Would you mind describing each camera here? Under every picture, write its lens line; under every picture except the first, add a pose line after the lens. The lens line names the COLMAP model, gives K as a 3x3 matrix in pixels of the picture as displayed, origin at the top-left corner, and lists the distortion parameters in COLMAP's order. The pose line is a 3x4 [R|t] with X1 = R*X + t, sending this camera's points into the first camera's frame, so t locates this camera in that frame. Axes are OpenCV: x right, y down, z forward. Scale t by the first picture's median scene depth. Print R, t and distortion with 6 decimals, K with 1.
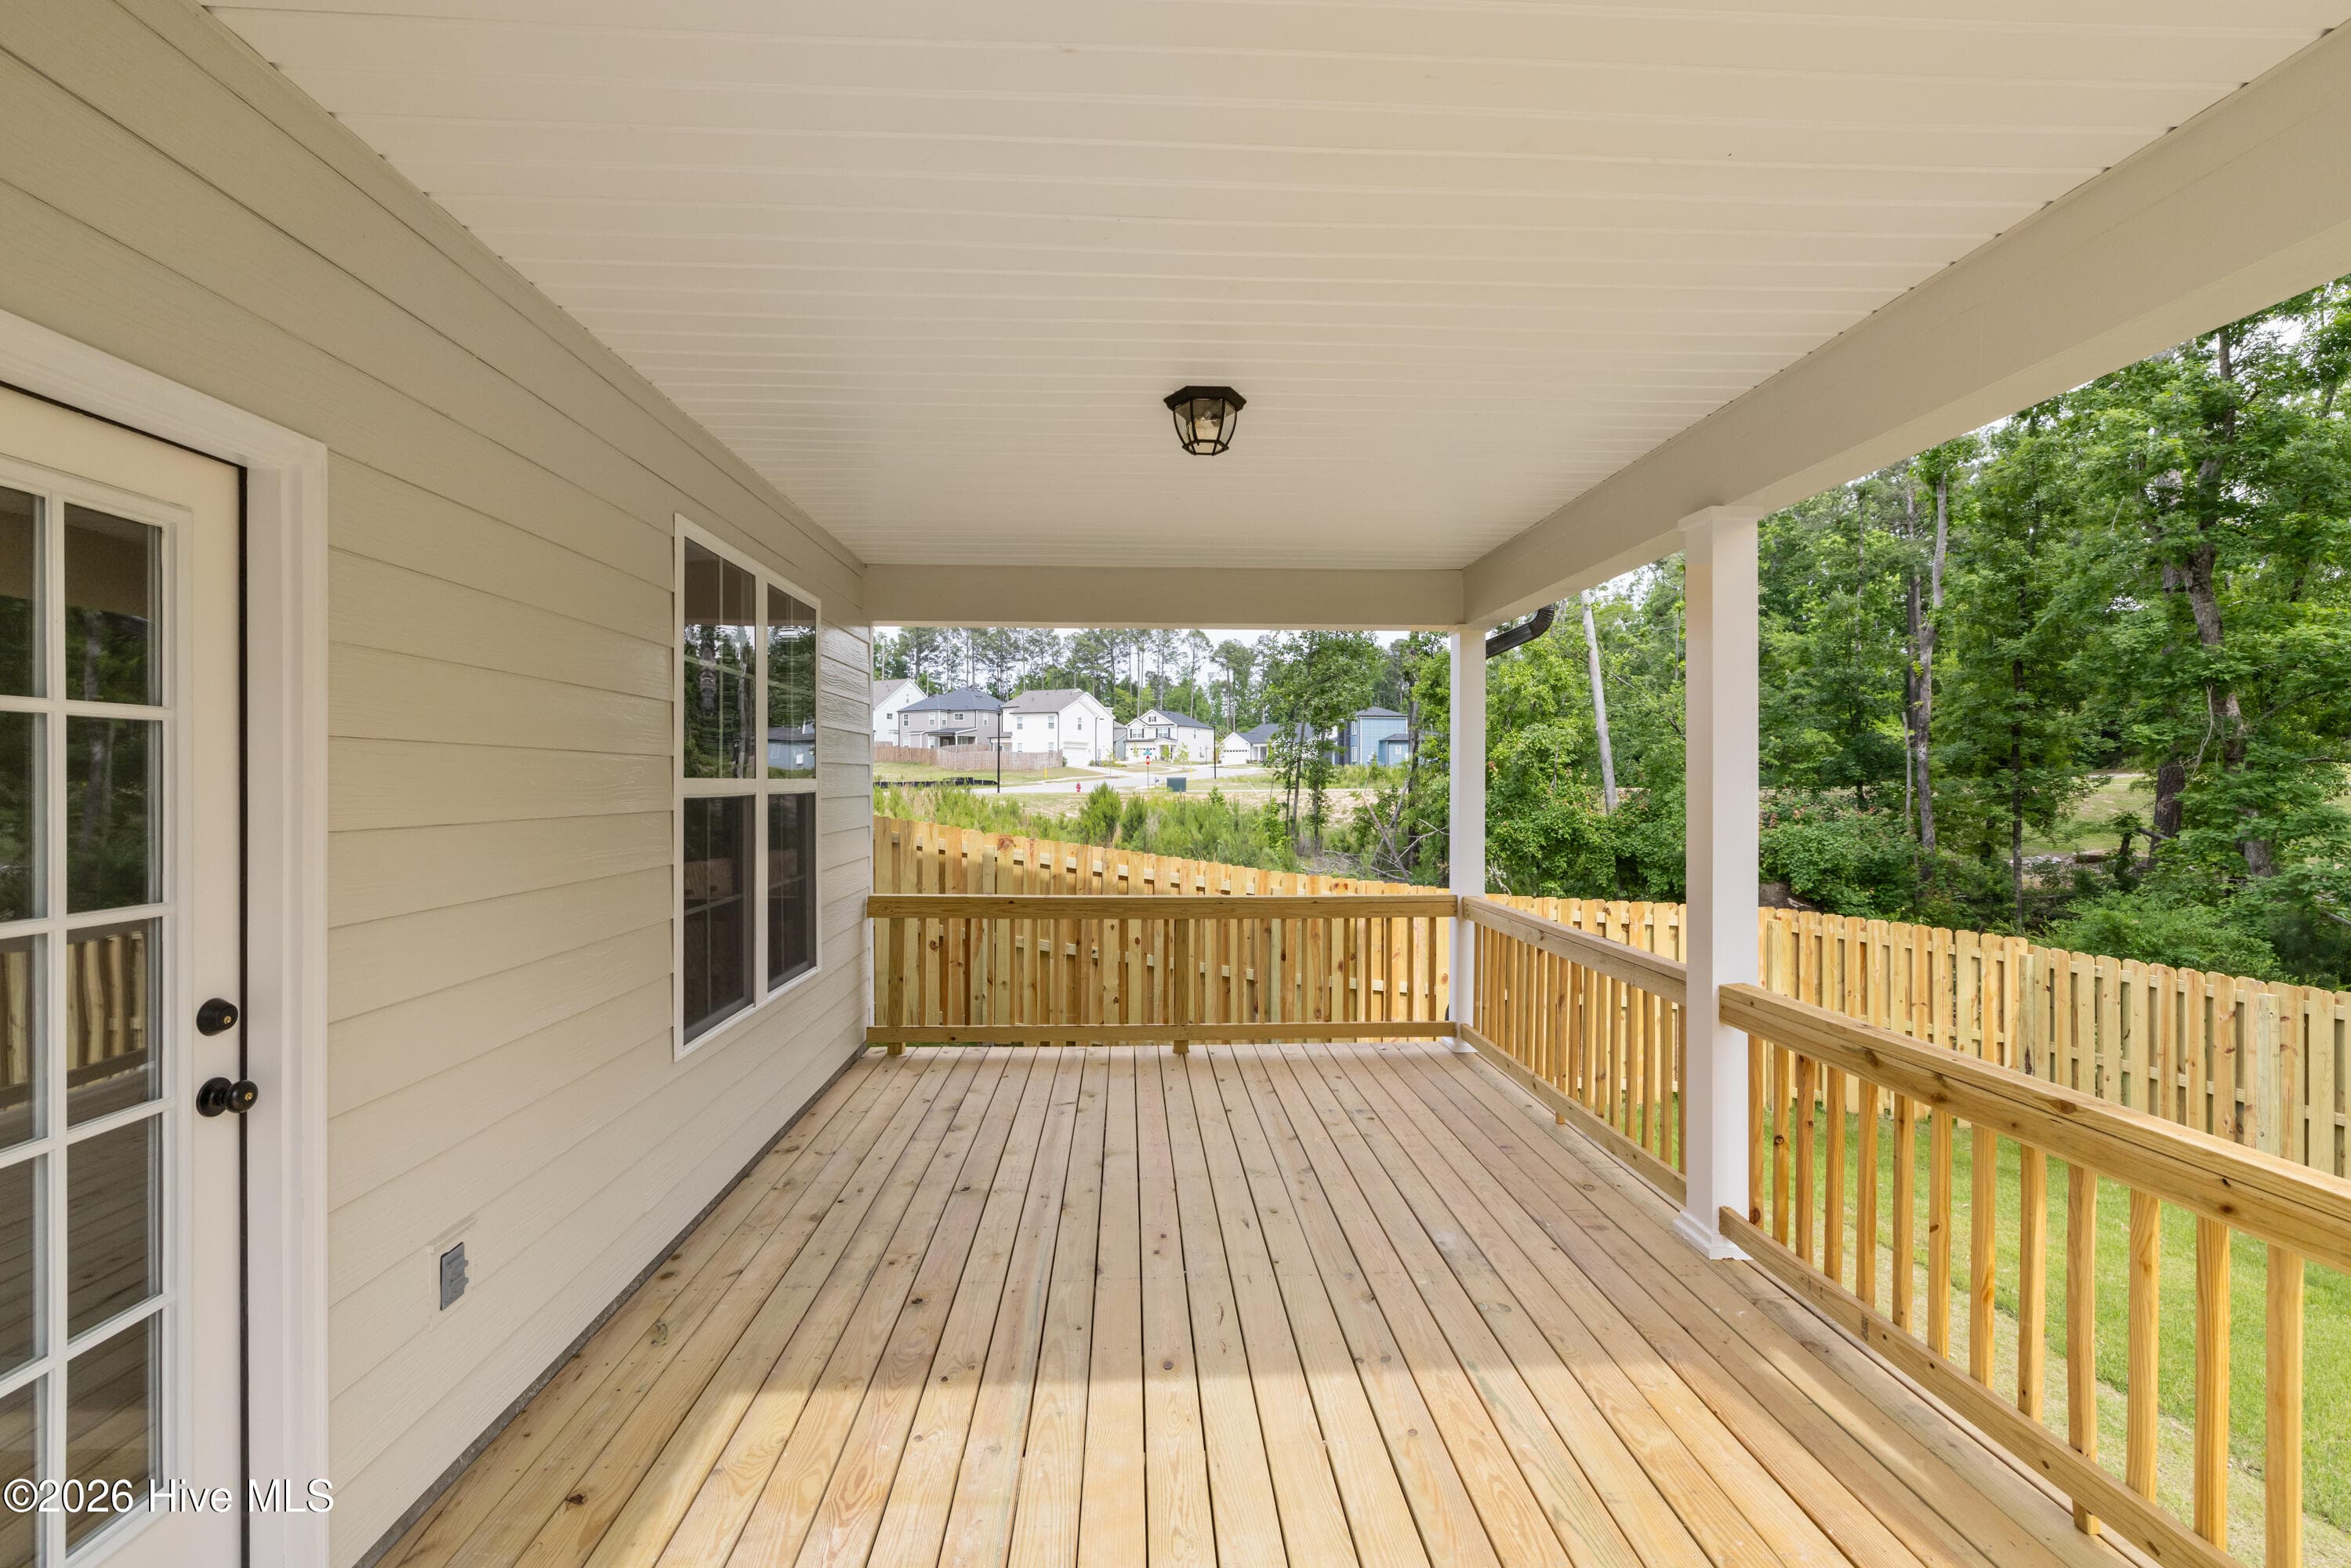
lens RADIAL K [[1018.3, 0, 1176.1], [0, 1018.3, 777.3], [0, 0, 1]] dist [-0.000264, -0.000056]
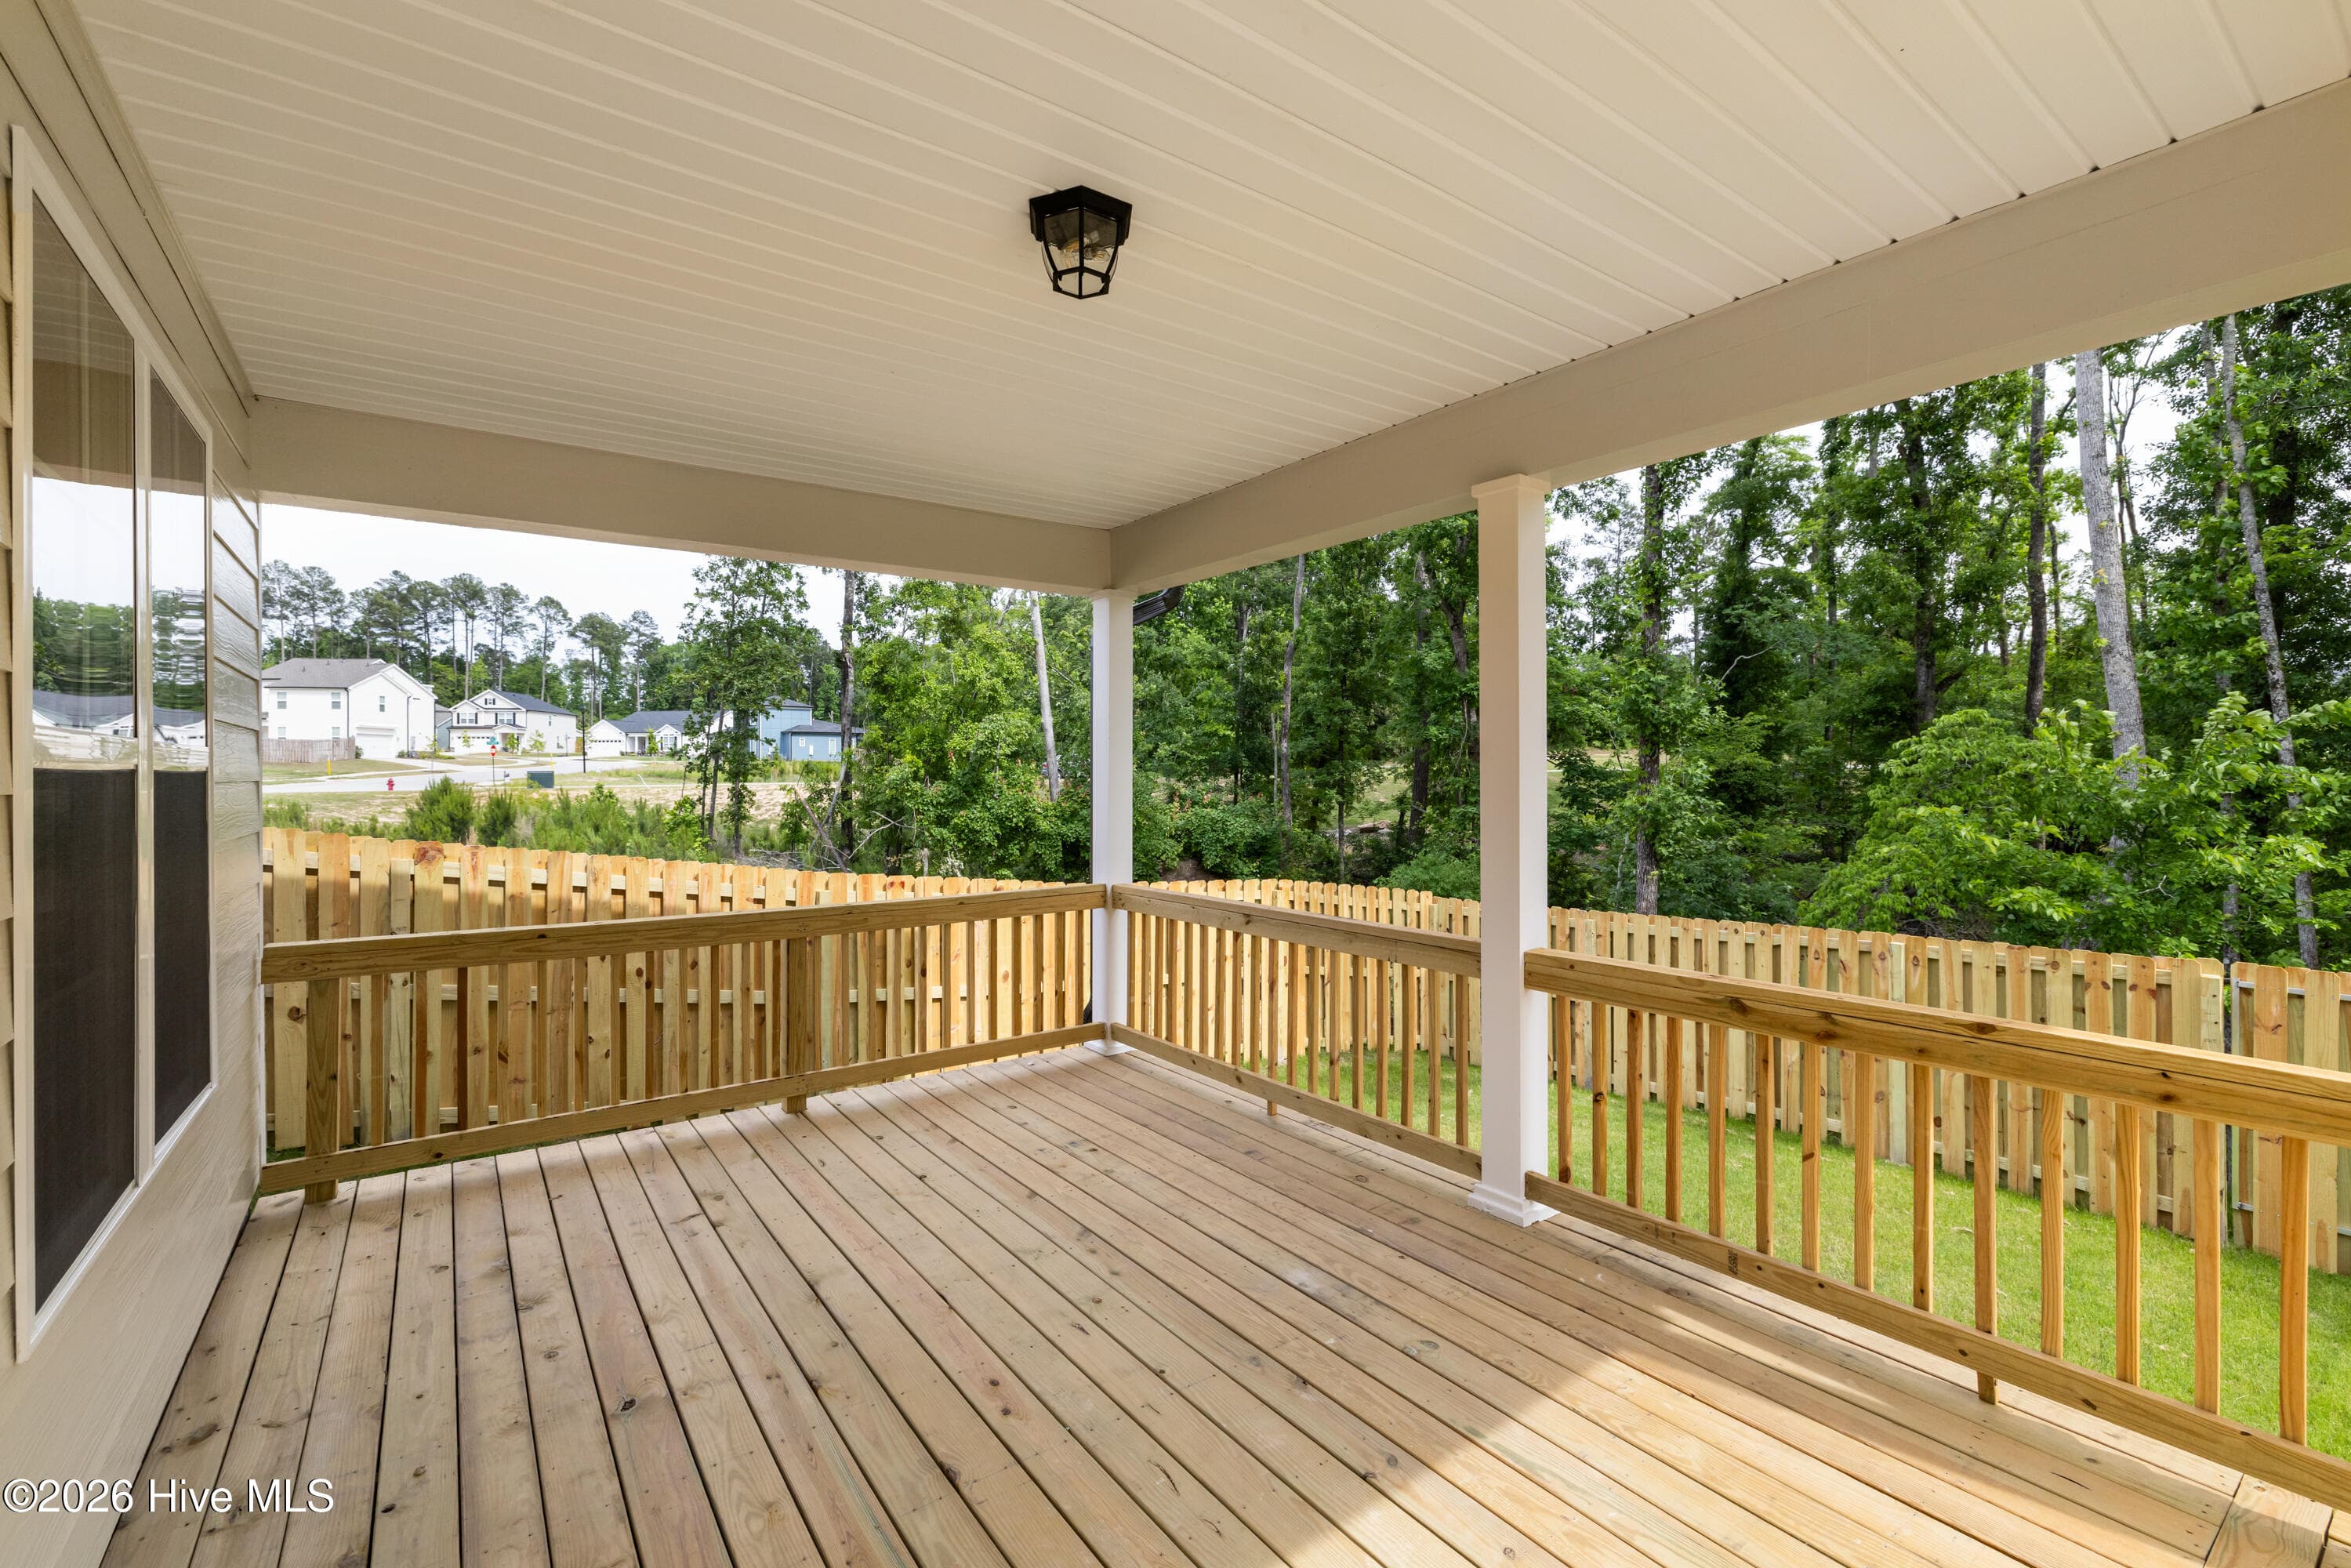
lens RADIAL K [[1017.6, 0, 1176.0], [0, 1017.6, 769.6], [0, 0, 1]] dist [0.000247, 0.000160]
pose [[0.838964, -0.003054, 0.544179, -0.115097], [0.003879, 0.999992, -0.000367, 0.008760], [-0.544173, 0.002419, 0.838969, 0.130969]]
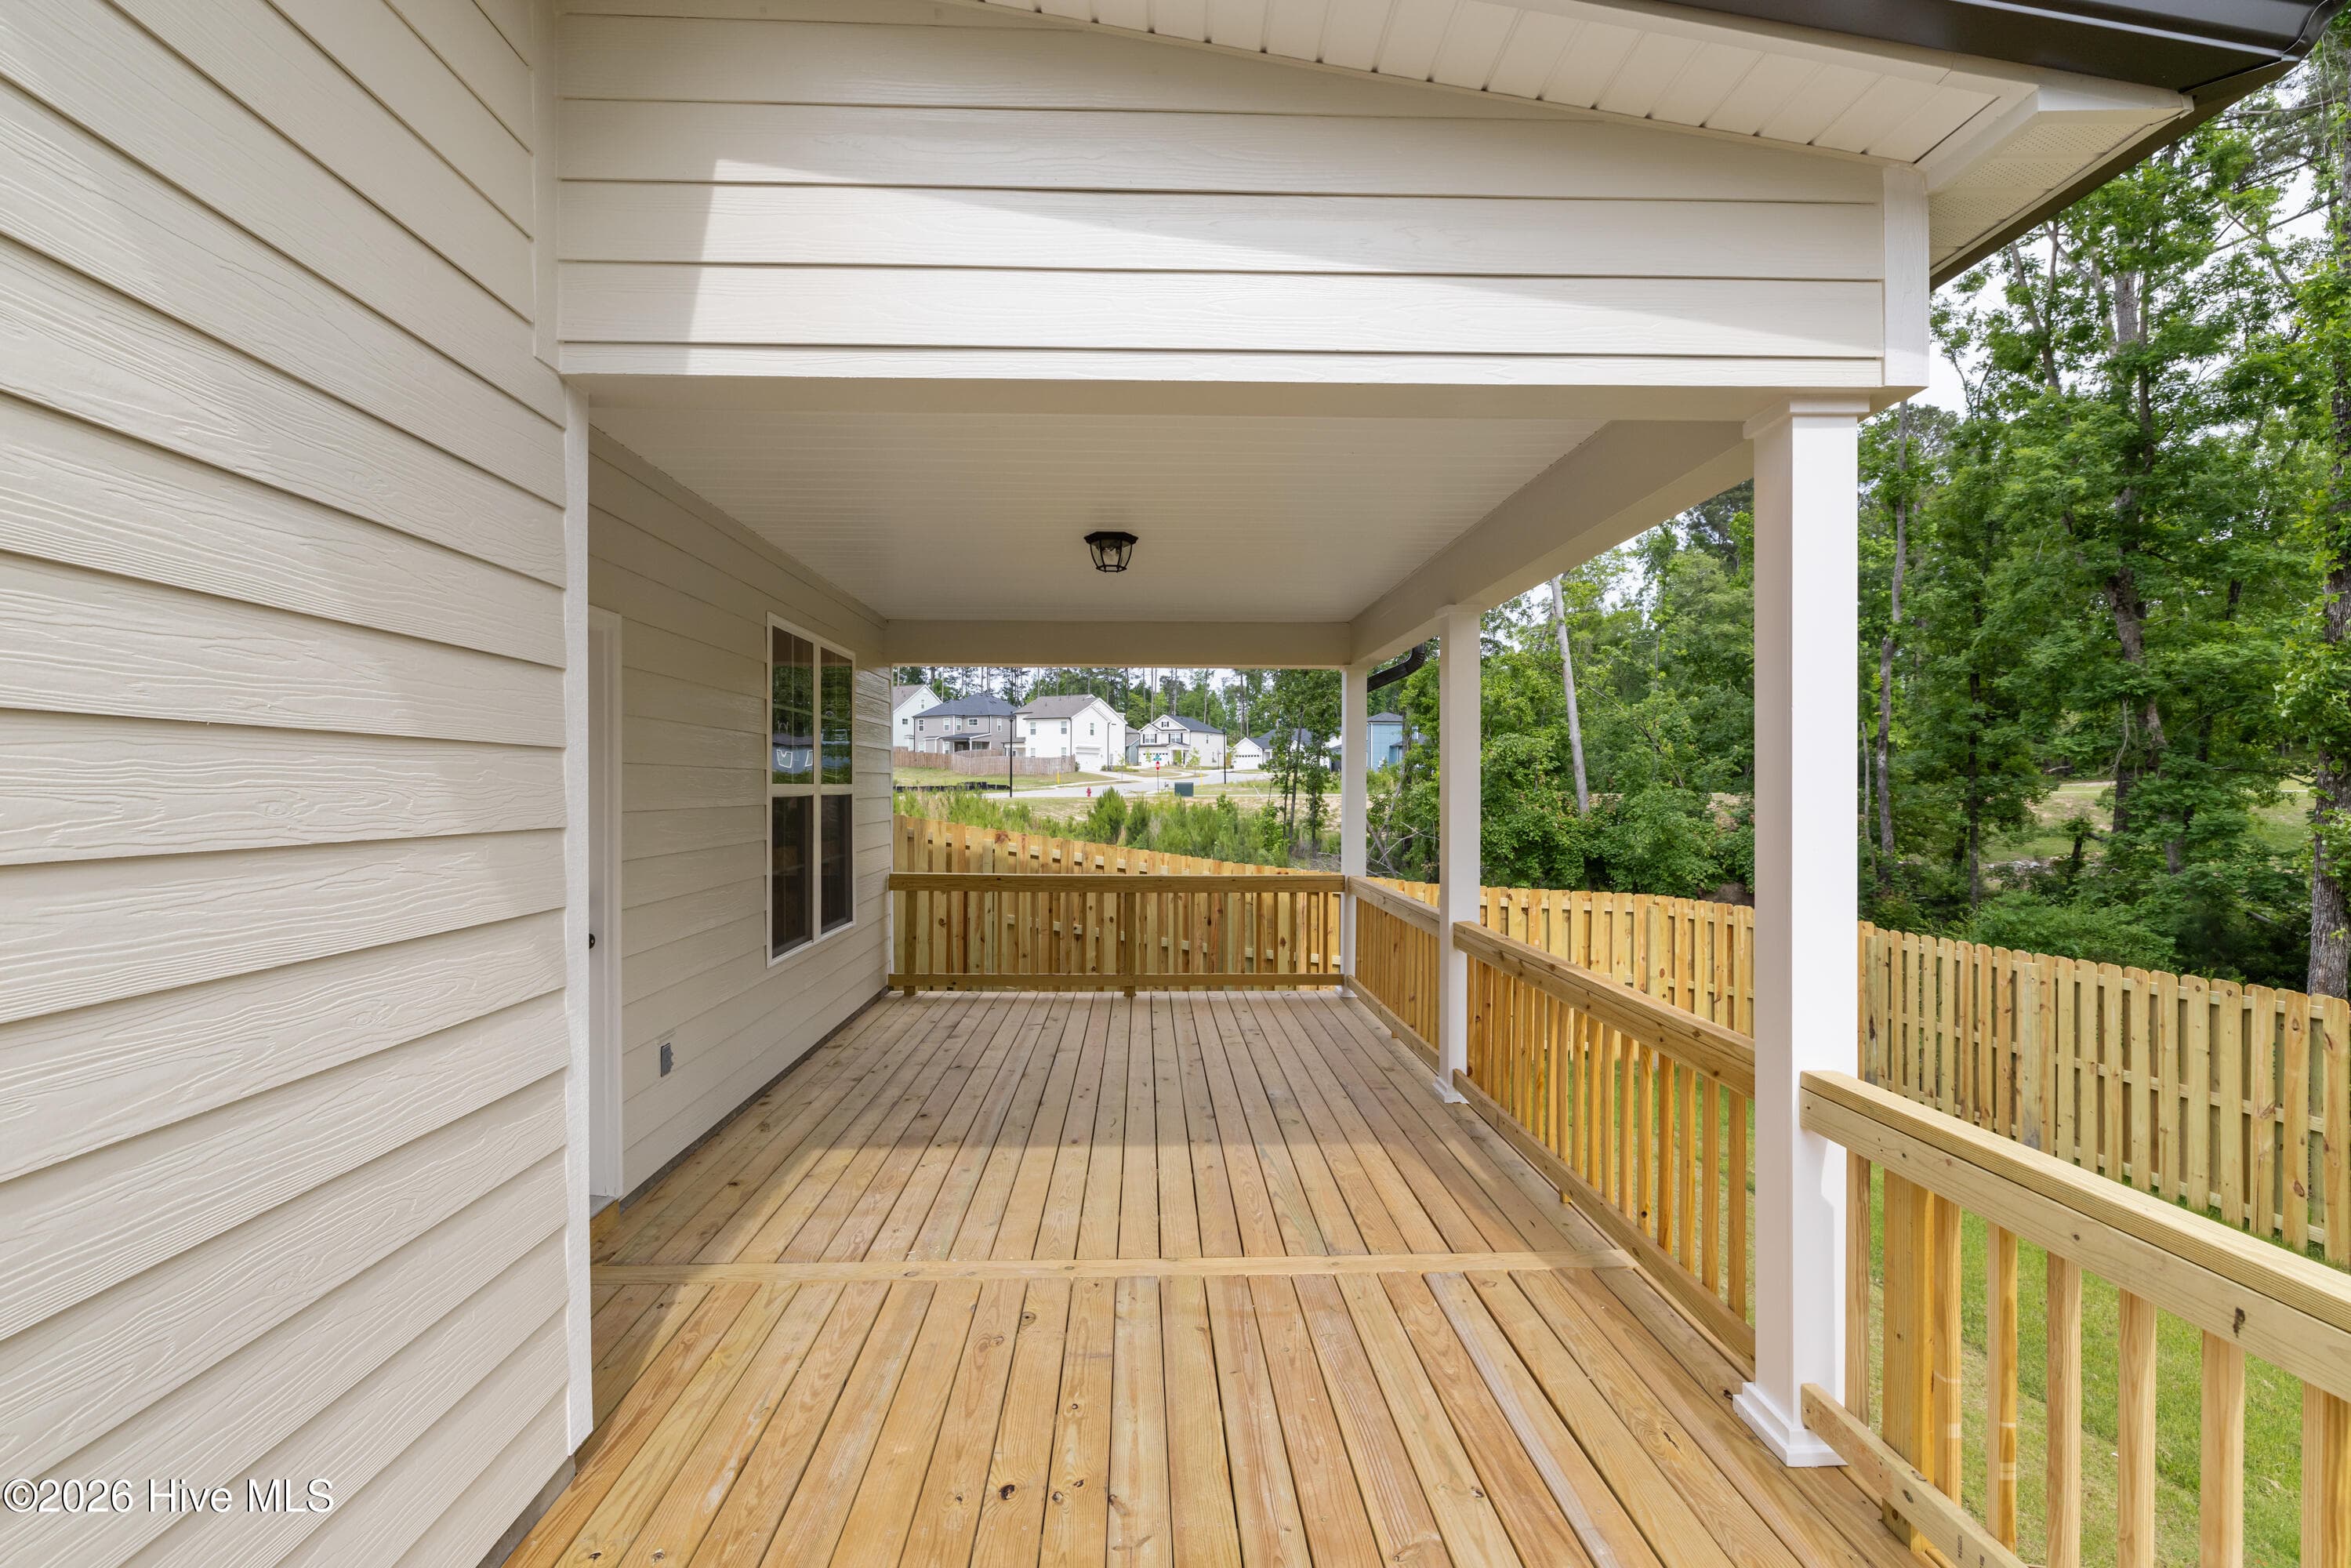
lens RADIAL K [[1022.5, 0, 1175.5], [0, 1022.5, 784.0], [0, 0, 1]] dist [0.001099, 0.000117]
pose [[0.999876, 0.002148, -0.015604, 0.055167], [-0.002120, 0.999996, 0.001807, -0.001215], [0.015608, -0.001773, 0.999877, -0.199495]]
